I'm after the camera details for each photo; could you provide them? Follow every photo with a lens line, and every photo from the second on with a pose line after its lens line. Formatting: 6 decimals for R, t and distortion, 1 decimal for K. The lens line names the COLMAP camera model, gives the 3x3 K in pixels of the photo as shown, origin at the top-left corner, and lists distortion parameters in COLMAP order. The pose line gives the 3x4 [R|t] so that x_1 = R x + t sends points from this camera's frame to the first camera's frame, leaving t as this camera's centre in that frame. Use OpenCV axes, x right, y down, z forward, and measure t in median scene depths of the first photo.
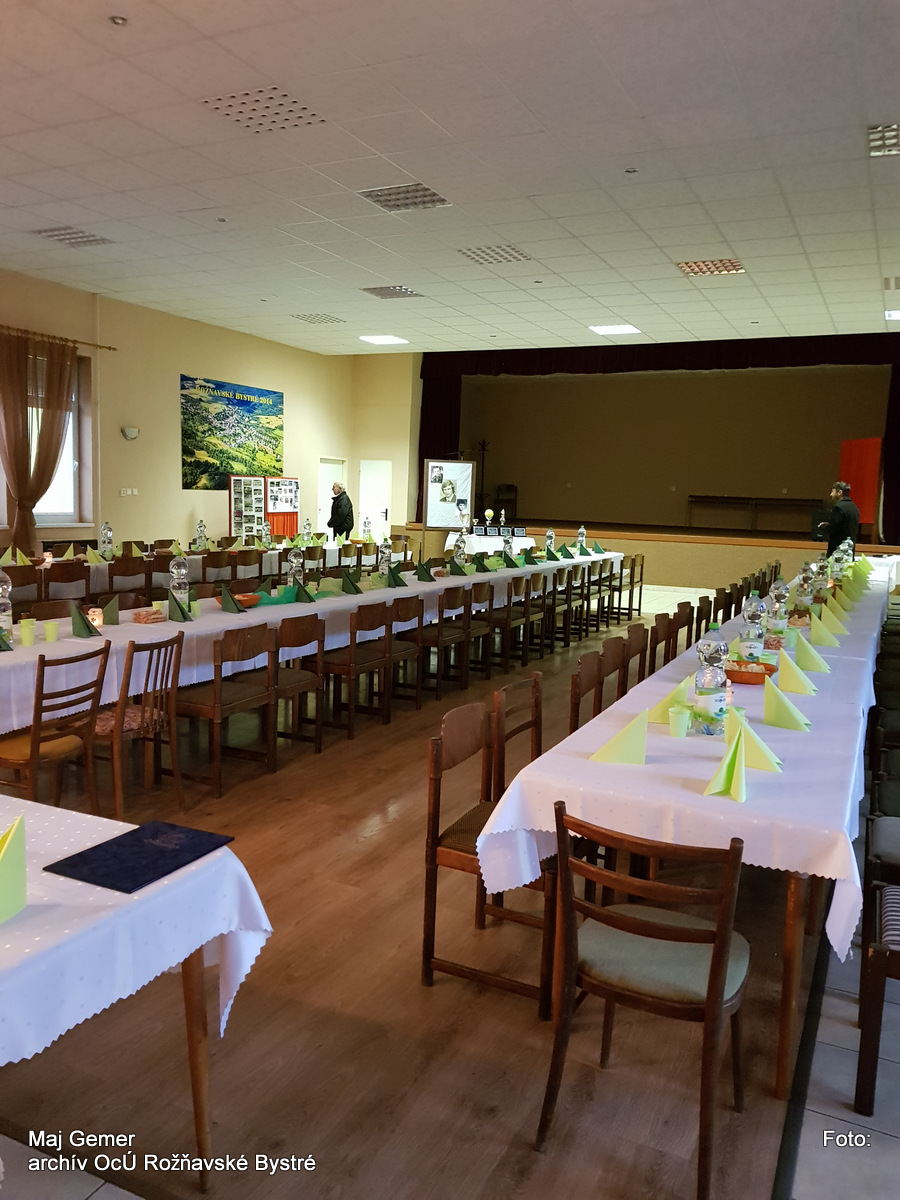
lens RADIAL K [[944.1, 0, 439.9], [0, 944.1, 597.2], [0, 0, 1]] dist [0.076026, -0.129229]
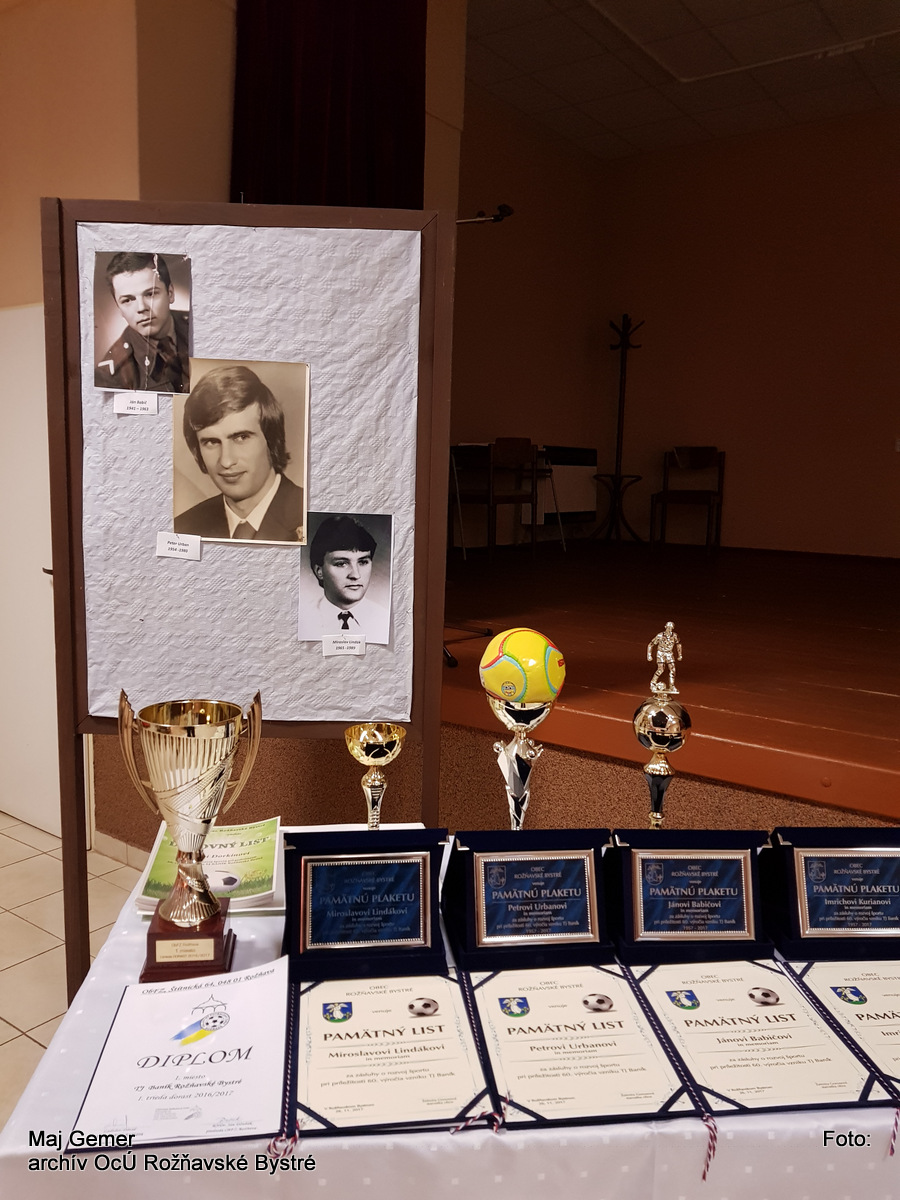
lens RADIAL K [[944.1, 0, 439.9], [0, 944.1, 597.2], [0, 0, 1]] dist [0.076026, -0.129229]
pose [[0.983414, 0.022057, -0.180029, 0.059749], [-0.018657, 0.999615, 0.020554, -0.095400], [0.180413, -0.016855, 0.983447, 0.874877]]
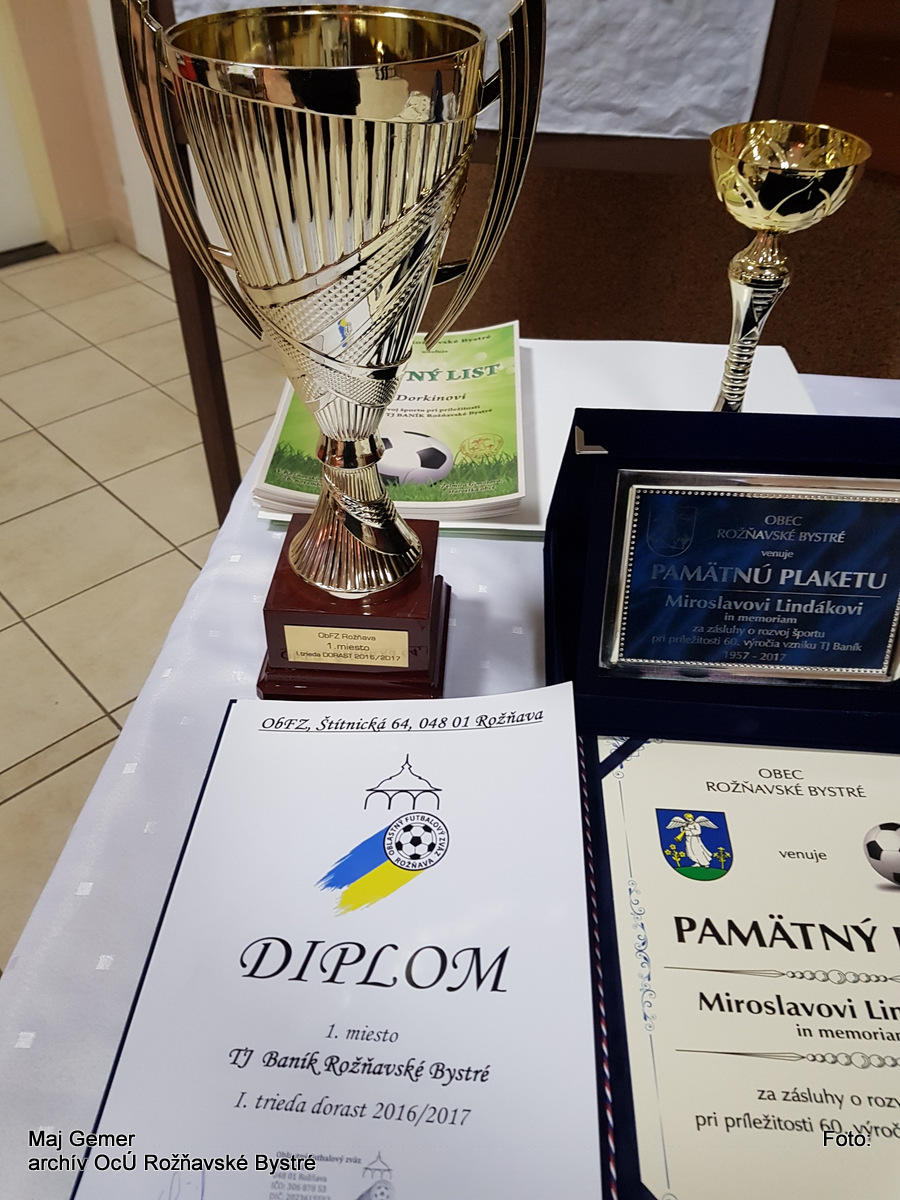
lens RADIAL K [[918.5, 0, 443.0], [0, 918.5, 597.6], [0, 0, 1]] dist [0.086474, -0.127573]
pose [[0.934372, 0.216729, -0.282804, 0.038840], [-0.024216, 0.830518, 0.556465, -0.085388], [0.355476, -0.513097, 0.781261, 0.921962]]
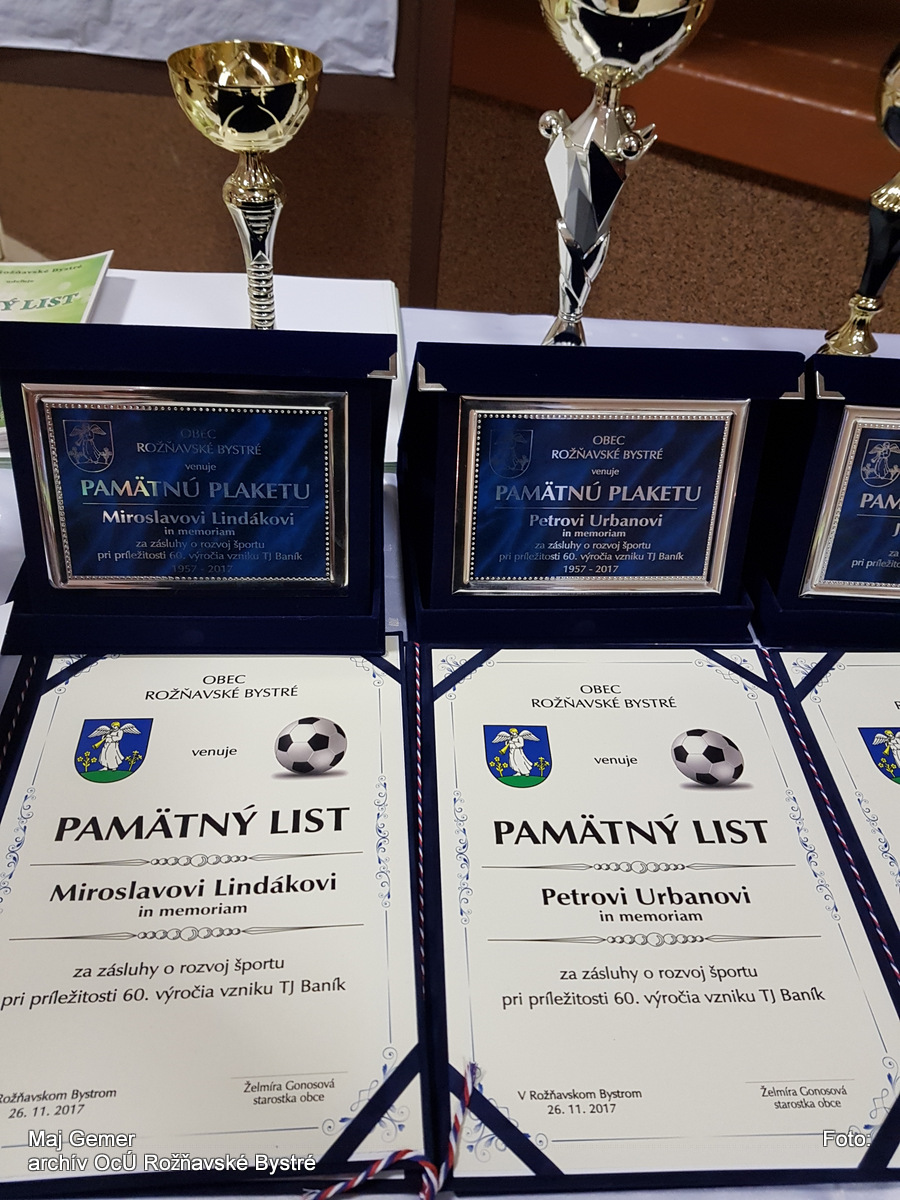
lens RADIAL K [[944.1, 0, 439.9], [0, 944.1, 597.2], [0, 0, 1]] dist [0.076026, -0.129229]
pose [[0.969933, 0.187737, -0.154873, 0.054250], [-0.065166, 0.813461, 0.577958, -0.085309], [0.234487, -0.550488, 0.801236, 0.924340]]
